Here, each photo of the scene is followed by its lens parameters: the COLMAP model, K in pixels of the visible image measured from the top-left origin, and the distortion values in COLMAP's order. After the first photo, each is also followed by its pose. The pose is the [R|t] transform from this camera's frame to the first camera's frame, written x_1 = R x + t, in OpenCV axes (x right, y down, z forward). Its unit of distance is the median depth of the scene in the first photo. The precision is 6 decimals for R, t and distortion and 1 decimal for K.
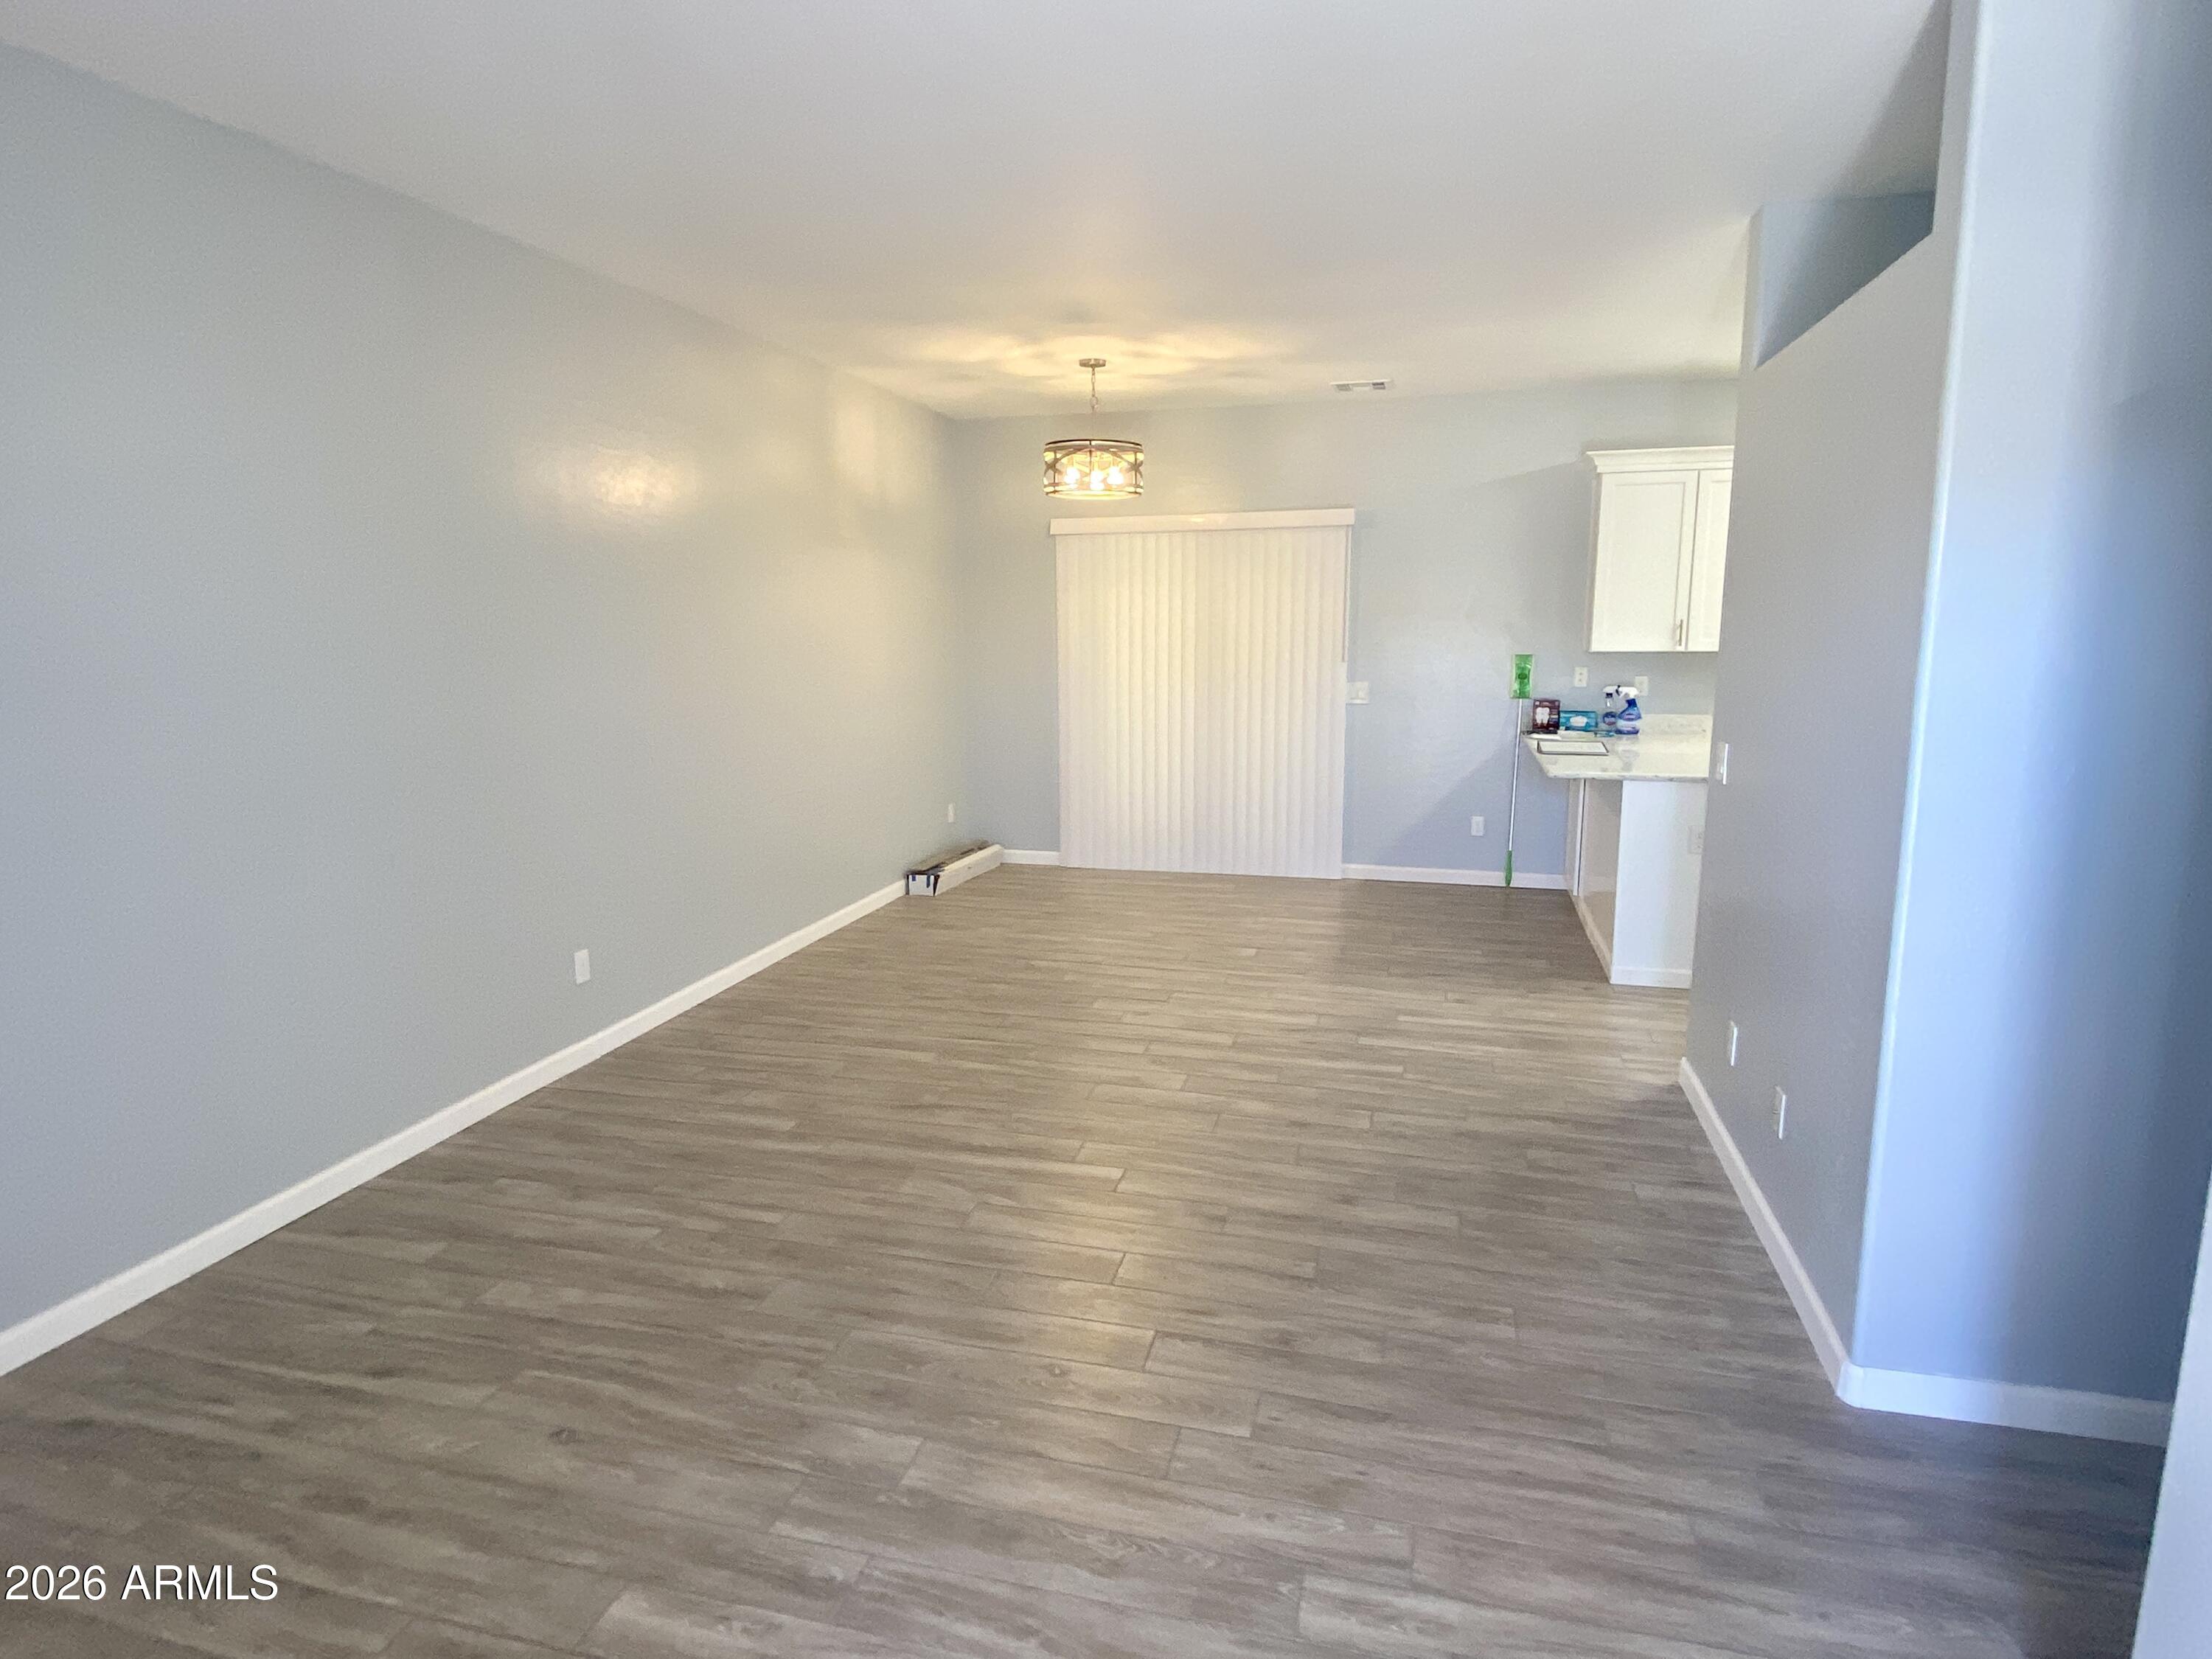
lens RADIAL K [[1255.9, 0, 1106.0], [0, 1255.9, 829.5], [0, 0, 1]] dist [0.028569, -0.030587]
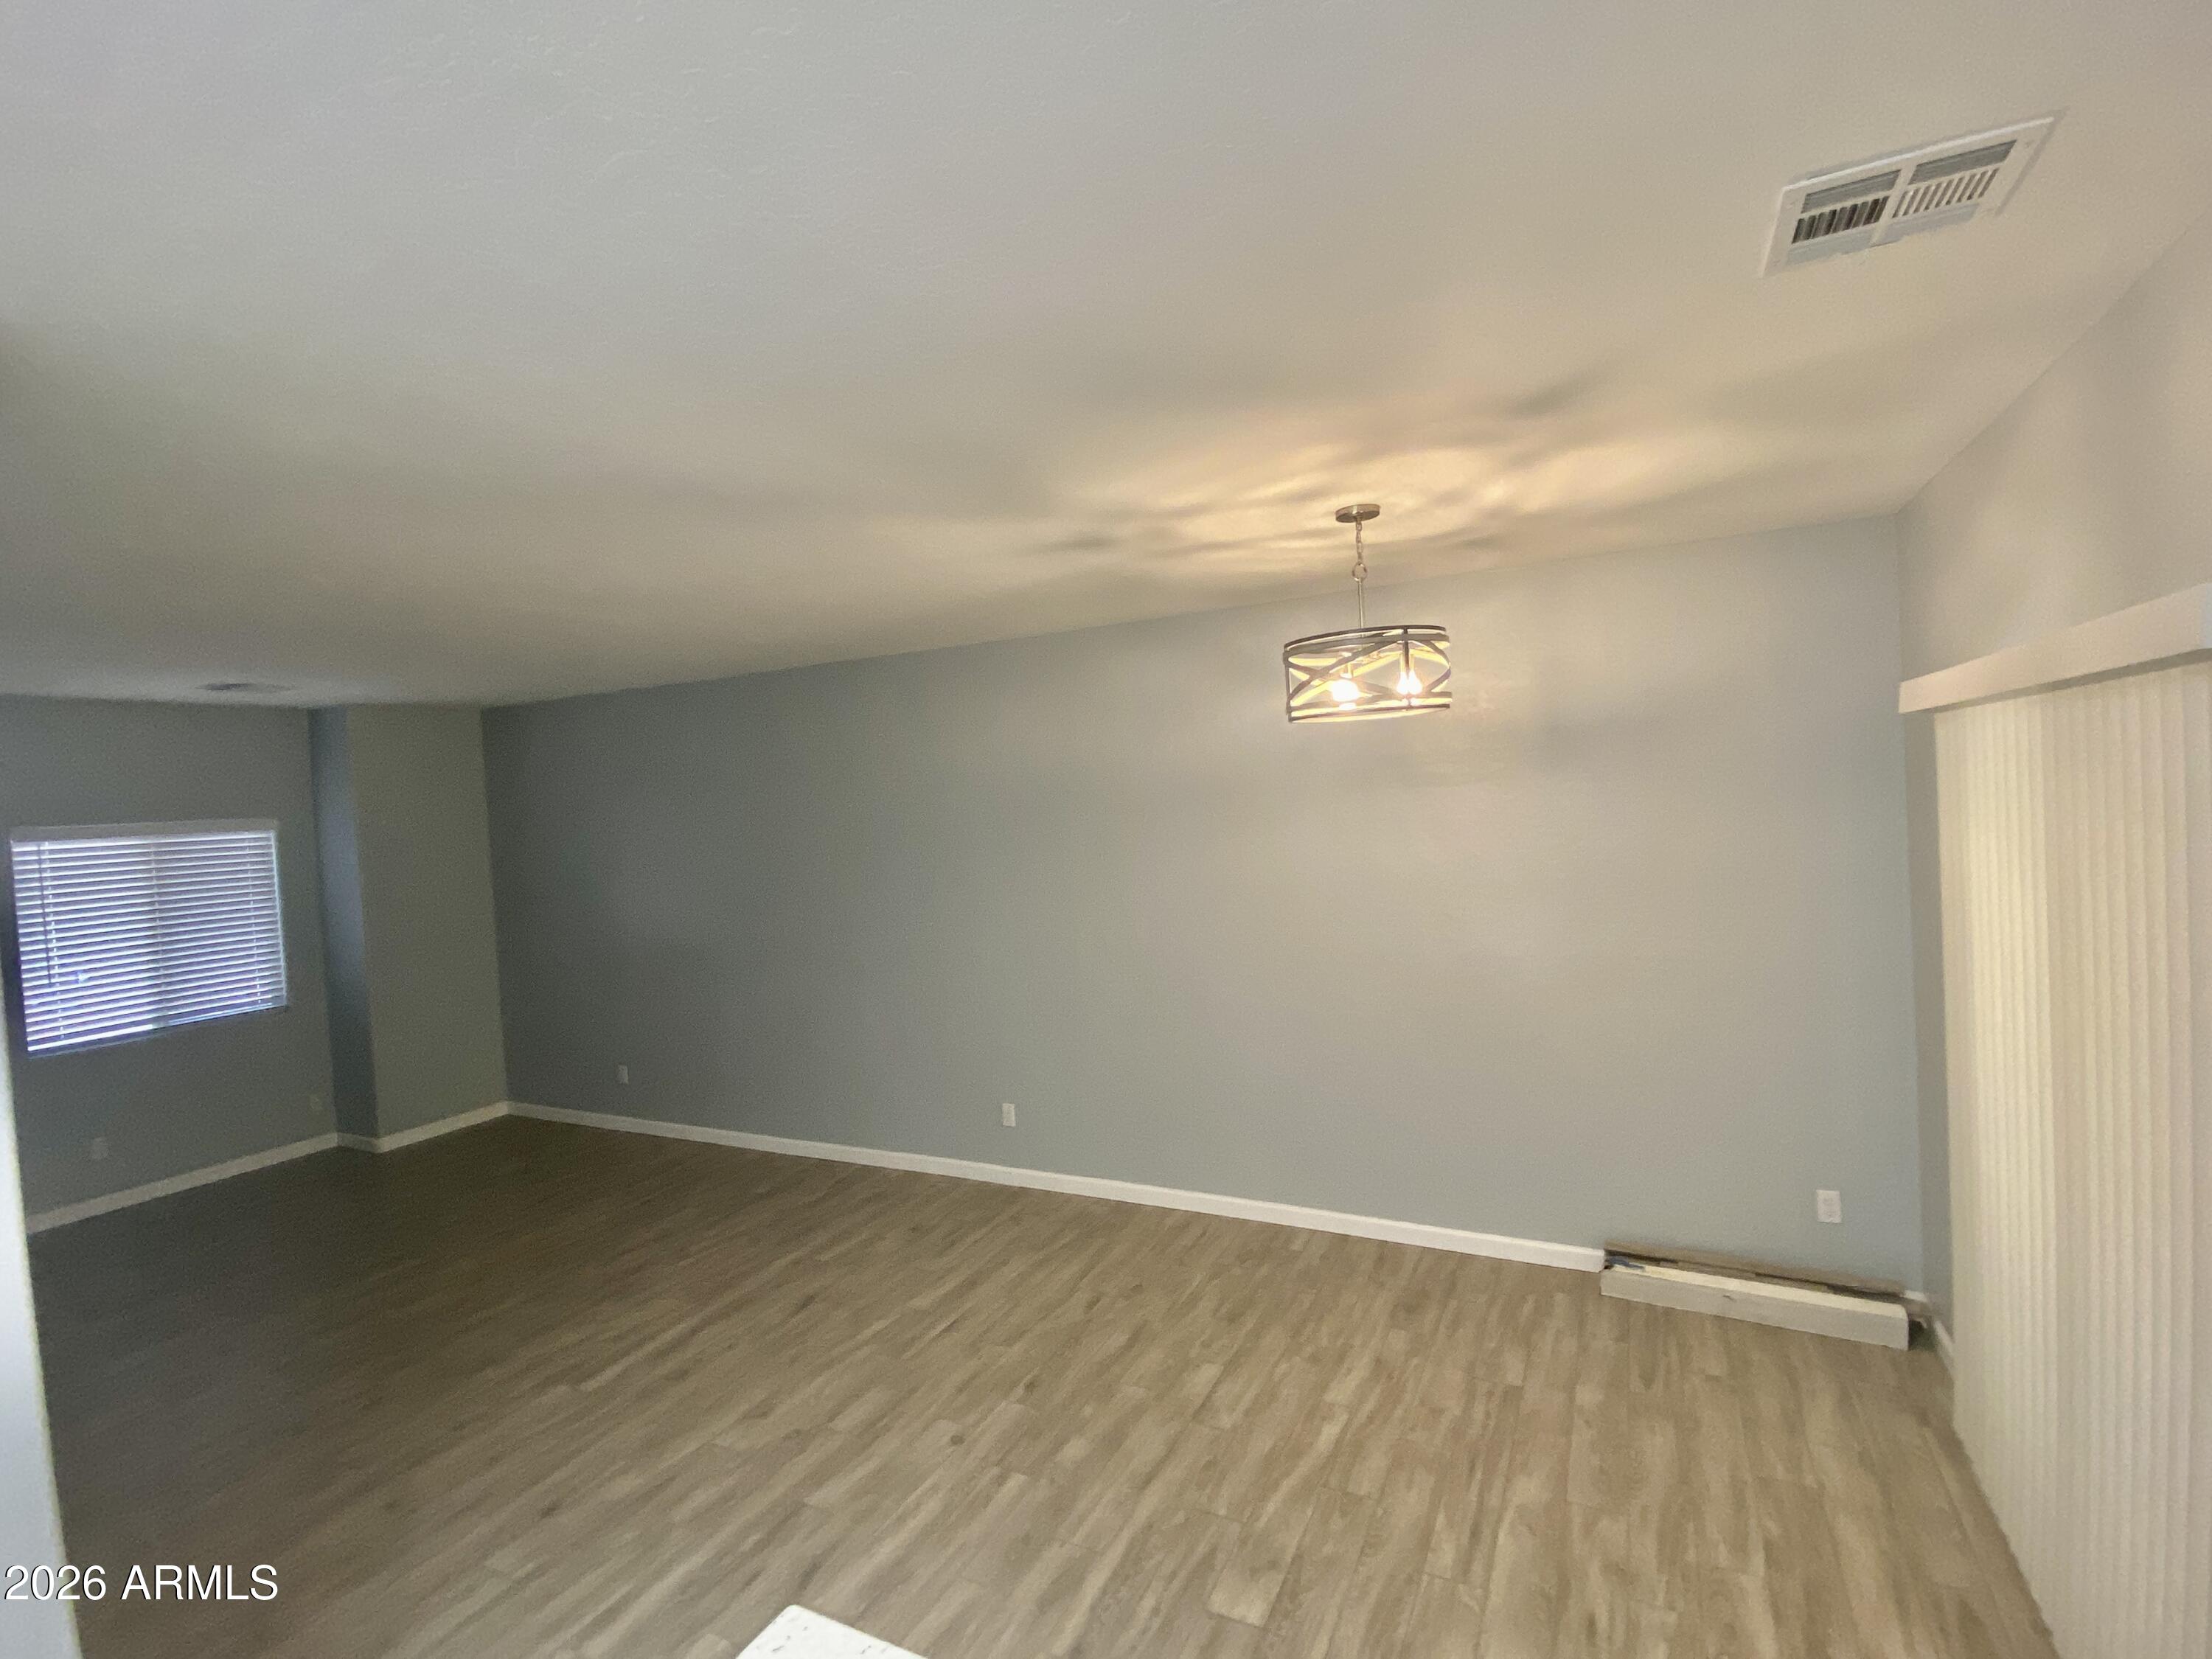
lens RADIAL K [[1050.4, 0, 1096.7], [0, 1050.4, 831.3], [0, 0, 1]] dist [-0.000407, -0.001438]
pose [[-0.218934, 0.062818, -0.973715, 0.637800], [-0.108806, 0.990130, 0.088341, -0.298721], [0.969654, 0.125287, -0.209938, 1.216248]]
